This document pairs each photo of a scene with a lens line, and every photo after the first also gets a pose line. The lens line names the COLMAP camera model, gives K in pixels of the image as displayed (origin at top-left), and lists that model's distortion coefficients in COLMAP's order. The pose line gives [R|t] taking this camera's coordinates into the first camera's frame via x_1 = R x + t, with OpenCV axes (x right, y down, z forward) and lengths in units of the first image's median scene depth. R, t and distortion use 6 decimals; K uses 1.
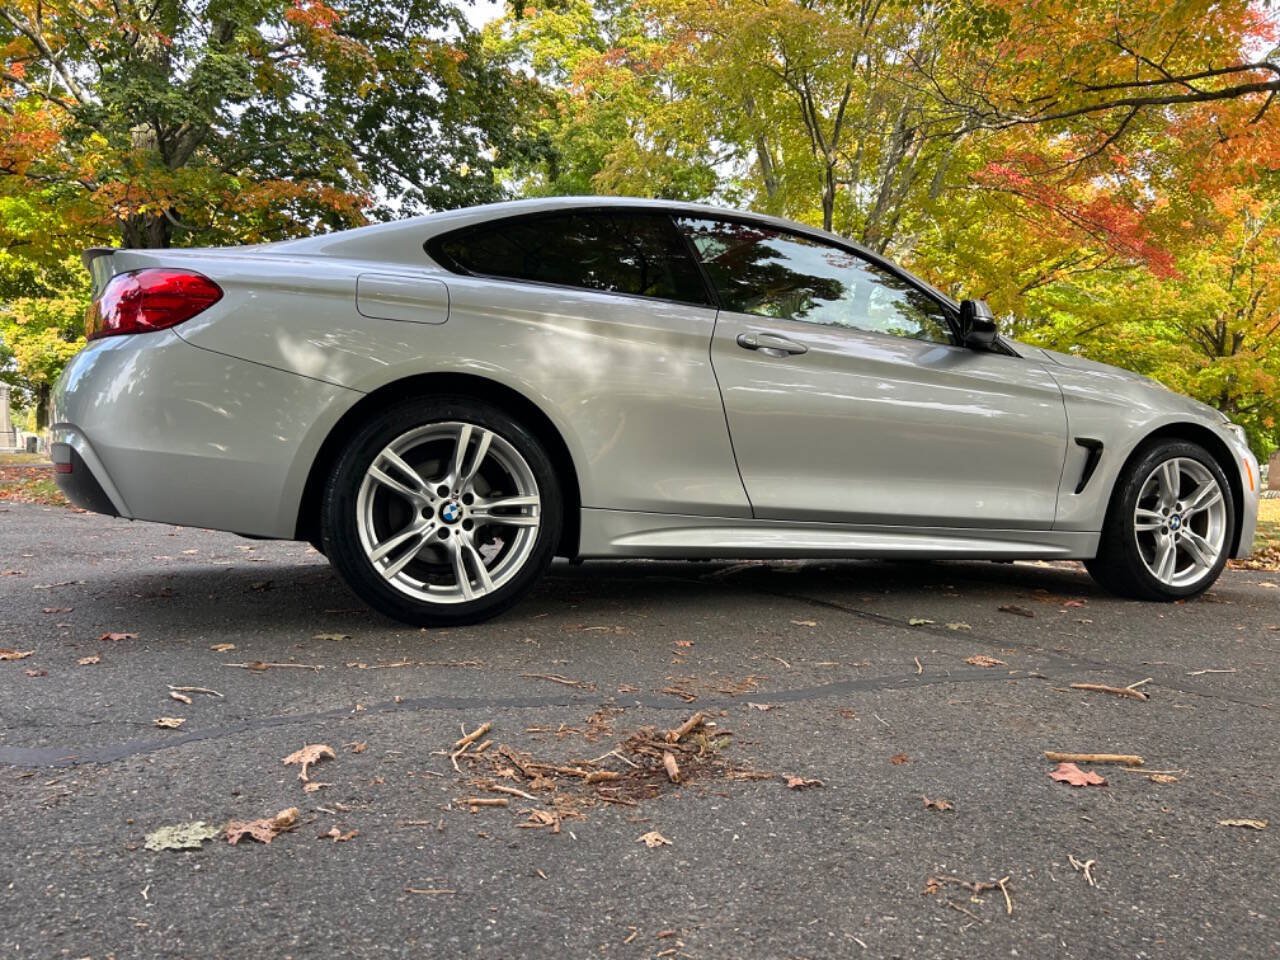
lens RADIAL K [[965.1, 0, 646.2], [0, 965.1, 477.4], [0, 0, 1]] dist [0.043170, -0.046844]
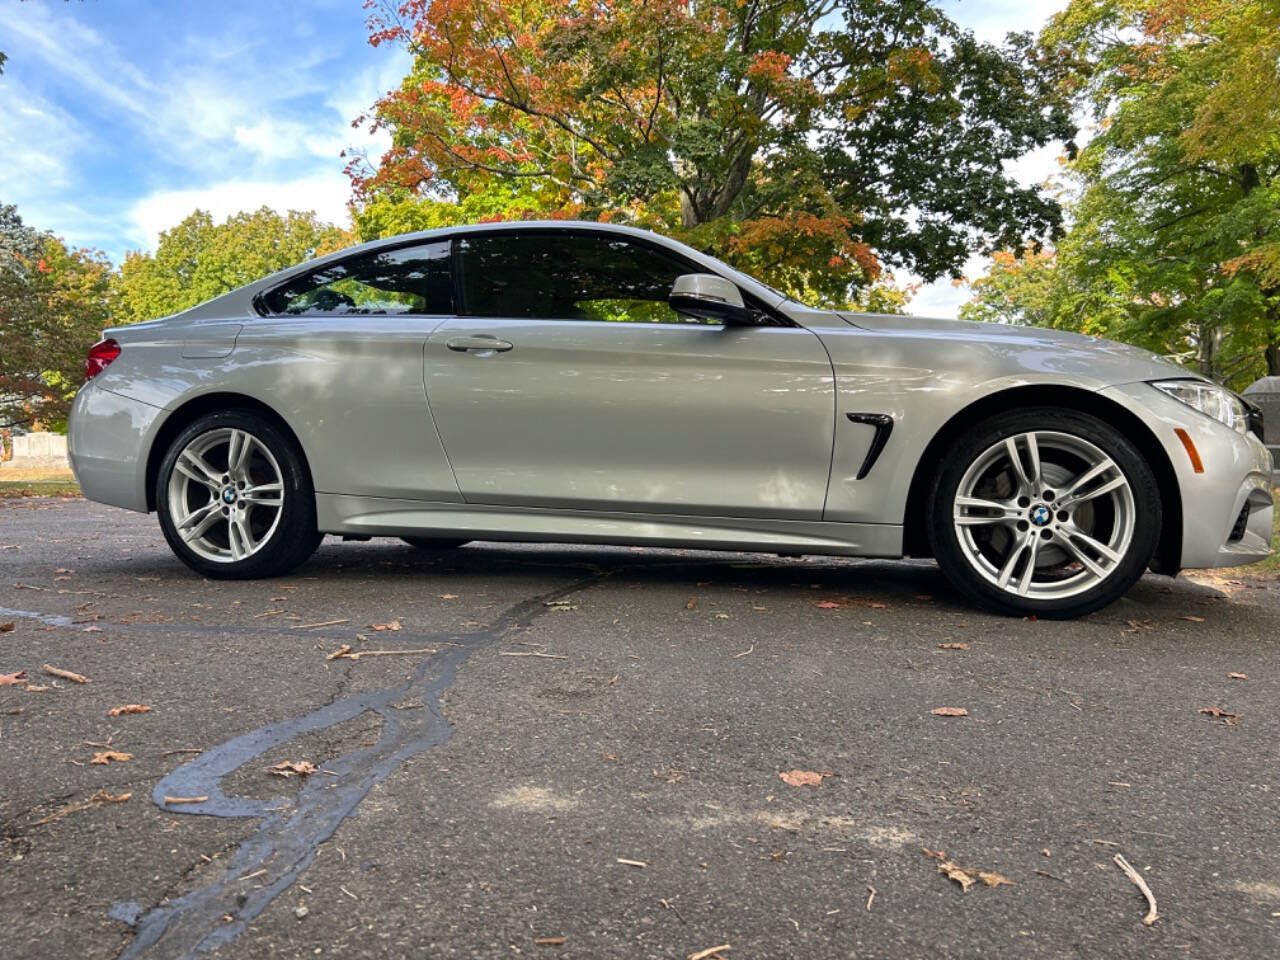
lens RADIAL K [[965.1, 0, 637.6], [0, 965.1, 476.8], [0, 0, 1]] dist [0.043170, -0.046844]
pose [[0.786200, -0.016591, -0.617750, 0.787537], [0.007473, 0.999822, -0.017341, 0.027361], [0.617927, 0.009017, 0.786184, 0.203778]]
